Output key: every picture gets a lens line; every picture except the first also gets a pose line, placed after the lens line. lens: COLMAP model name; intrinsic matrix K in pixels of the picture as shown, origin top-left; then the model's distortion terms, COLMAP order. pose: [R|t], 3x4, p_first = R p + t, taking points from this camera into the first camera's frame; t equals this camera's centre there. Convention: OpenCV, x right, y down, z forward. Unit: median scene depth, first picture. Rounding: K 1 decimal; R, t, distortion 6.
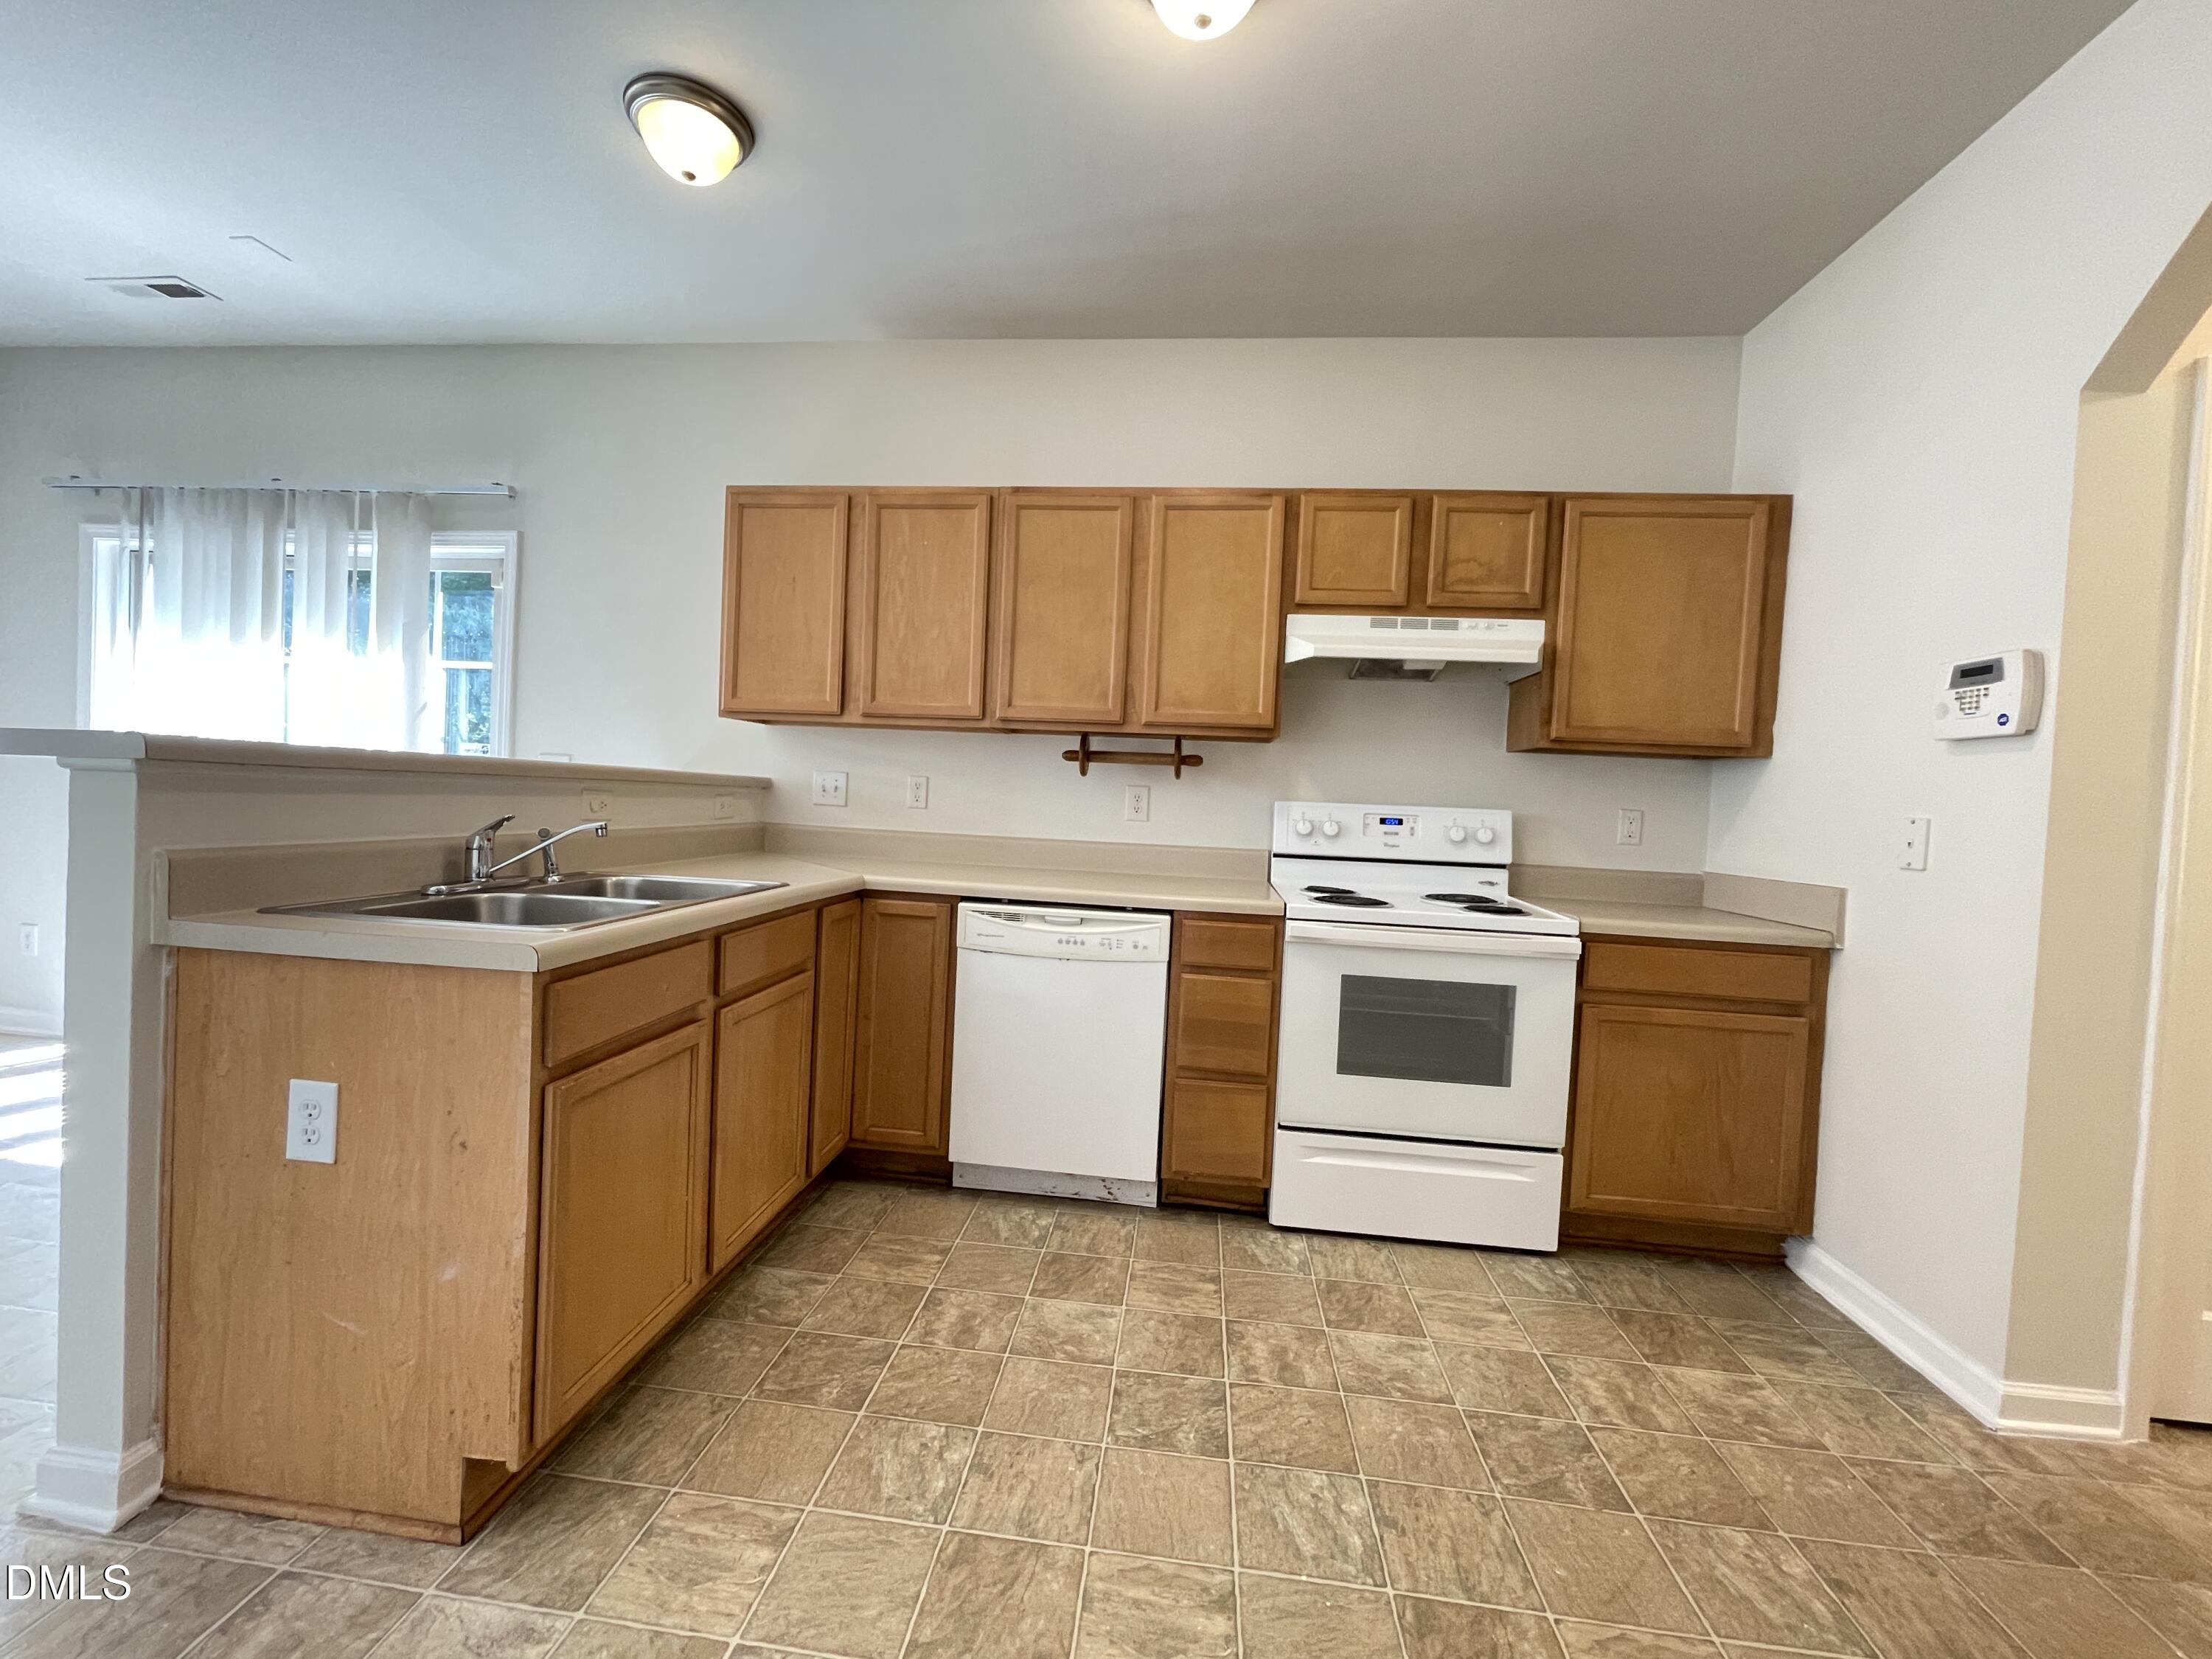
lens RADIAL K [[907.5, 0, 1105.3], [0, 907.5, 820.2], [0, 0, 1]] dist [0.000282, -0.001060]
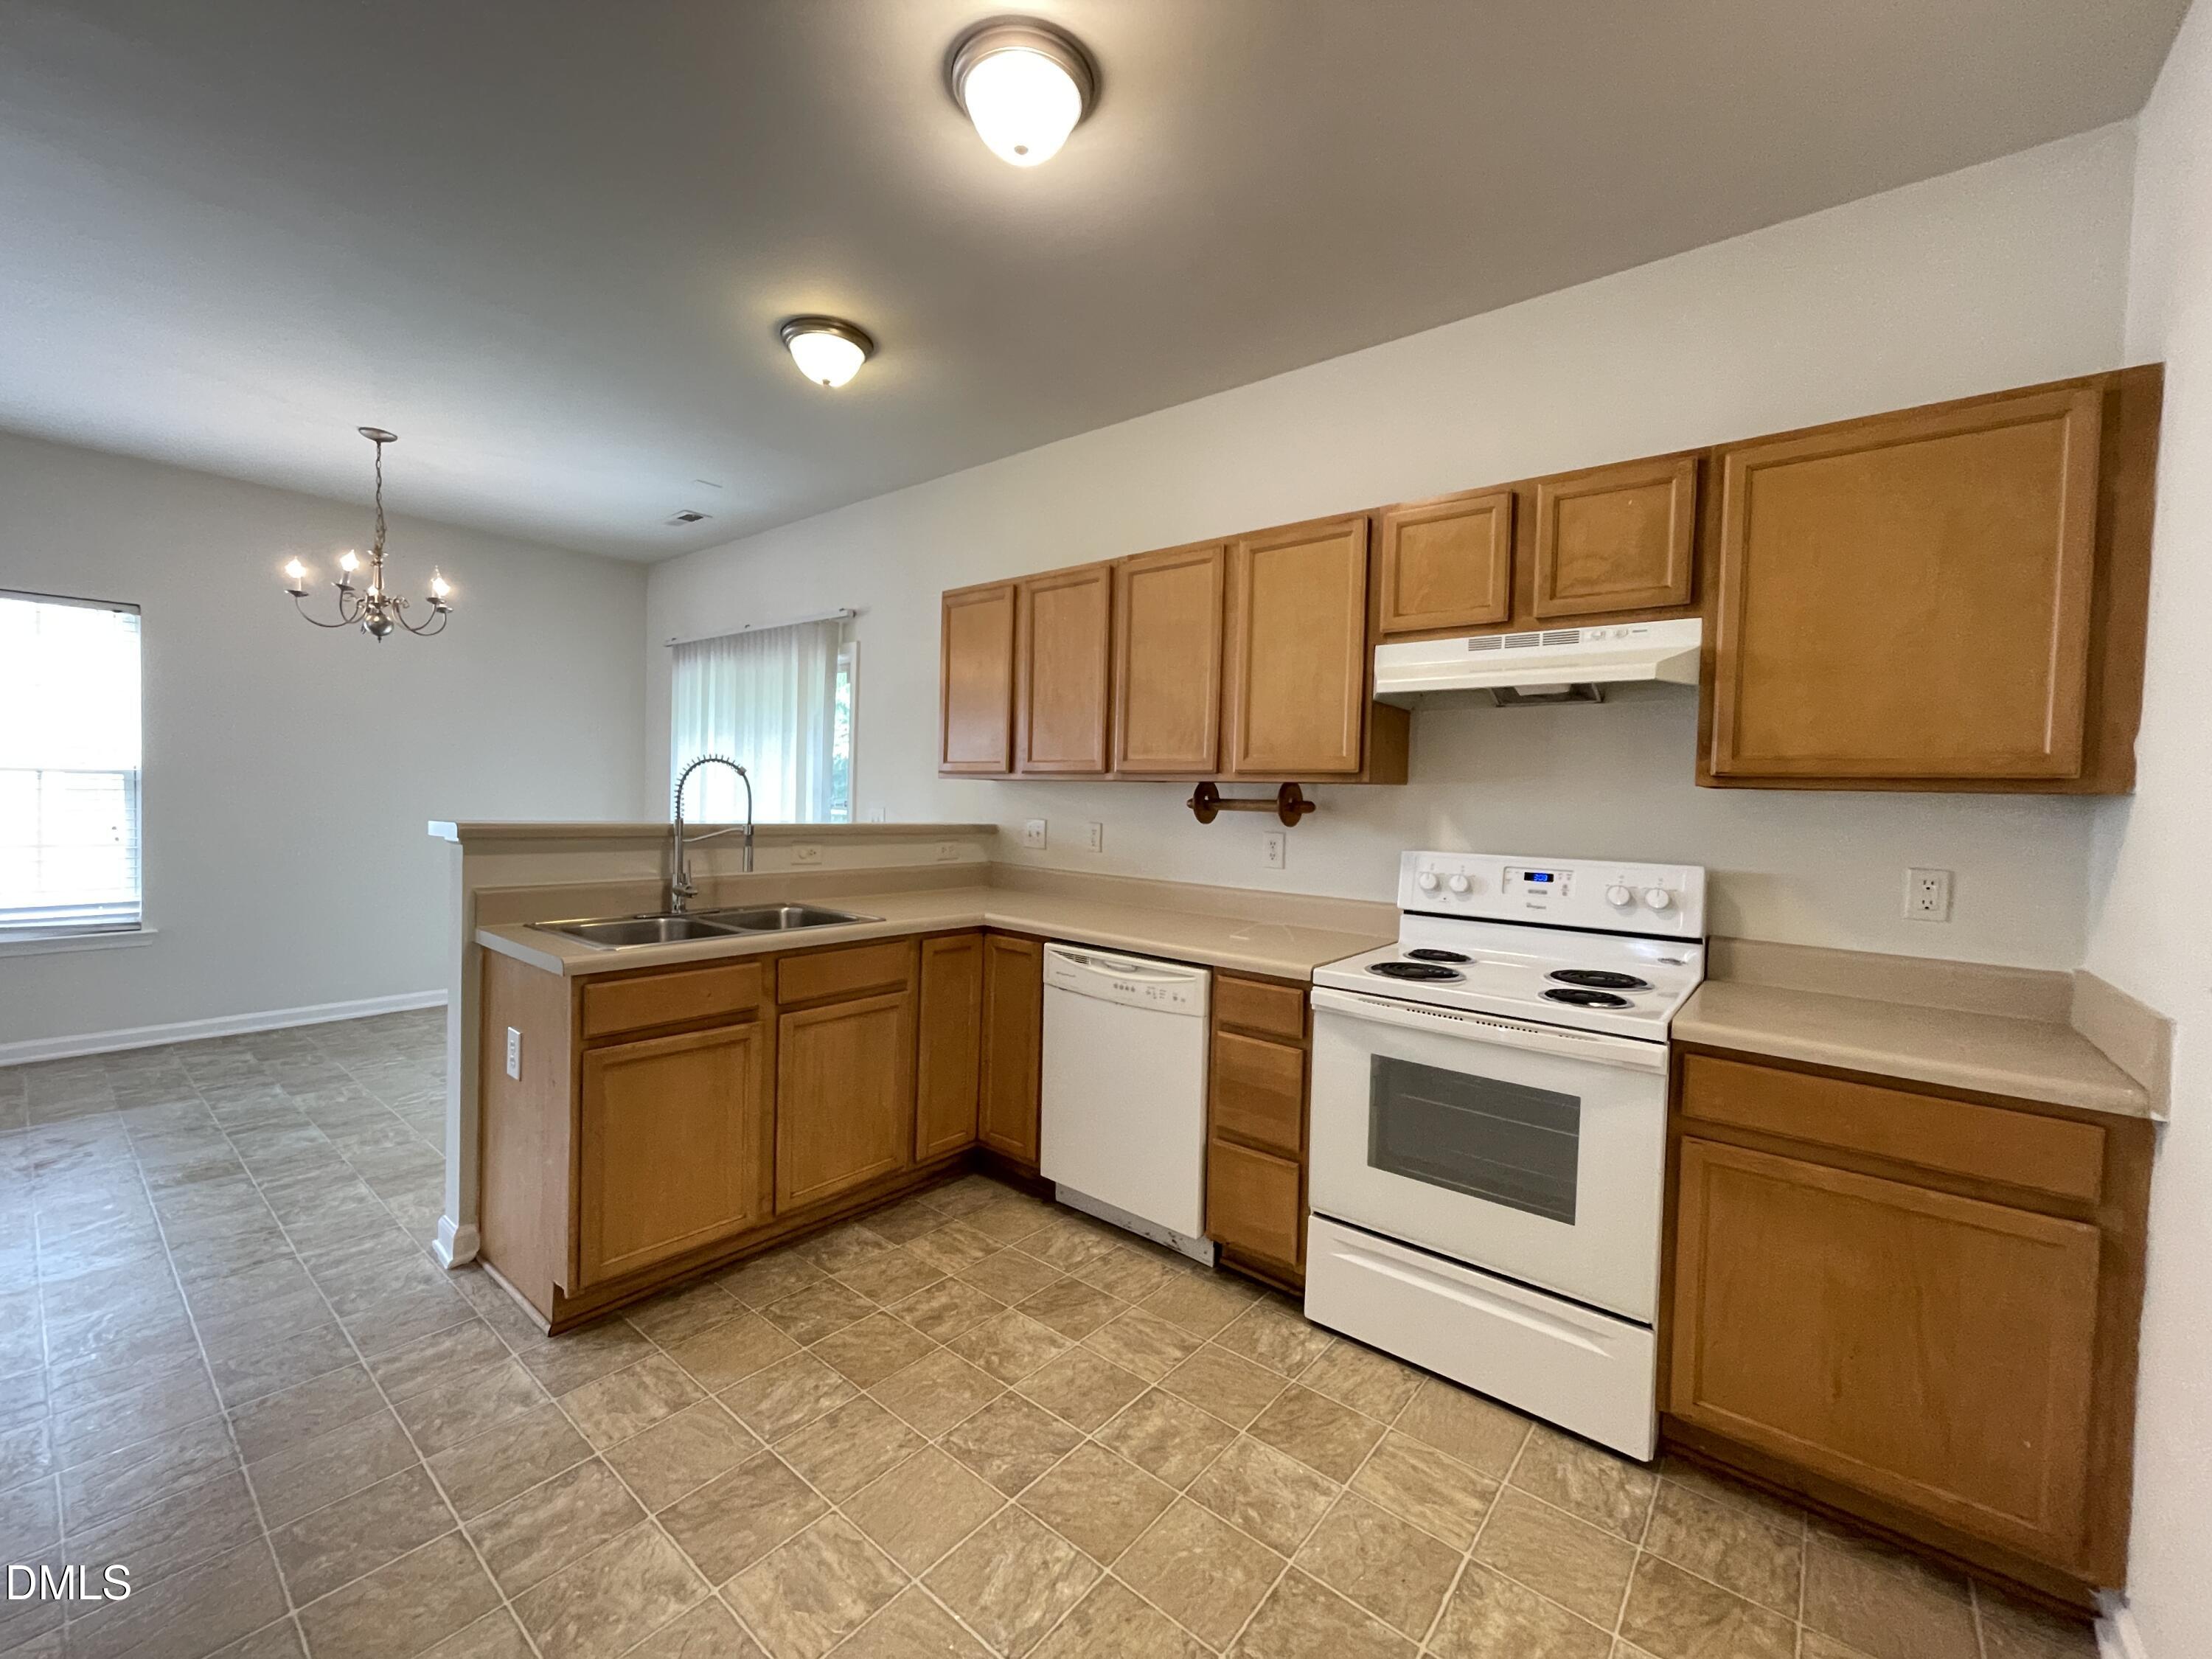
lens RADIAL K [[907.5, 0, 1093.7], [0, 907.5, 820.0], [0, 0, 1]] dist [0.000282, -0.001060]
pose [[0.832280, -0.007729, -0.554302, 0.507080], [-0.005073, 0.999755, -0.021558, -0.035718], [0.554332, 0.020754, 0.832037, 0.104590]]
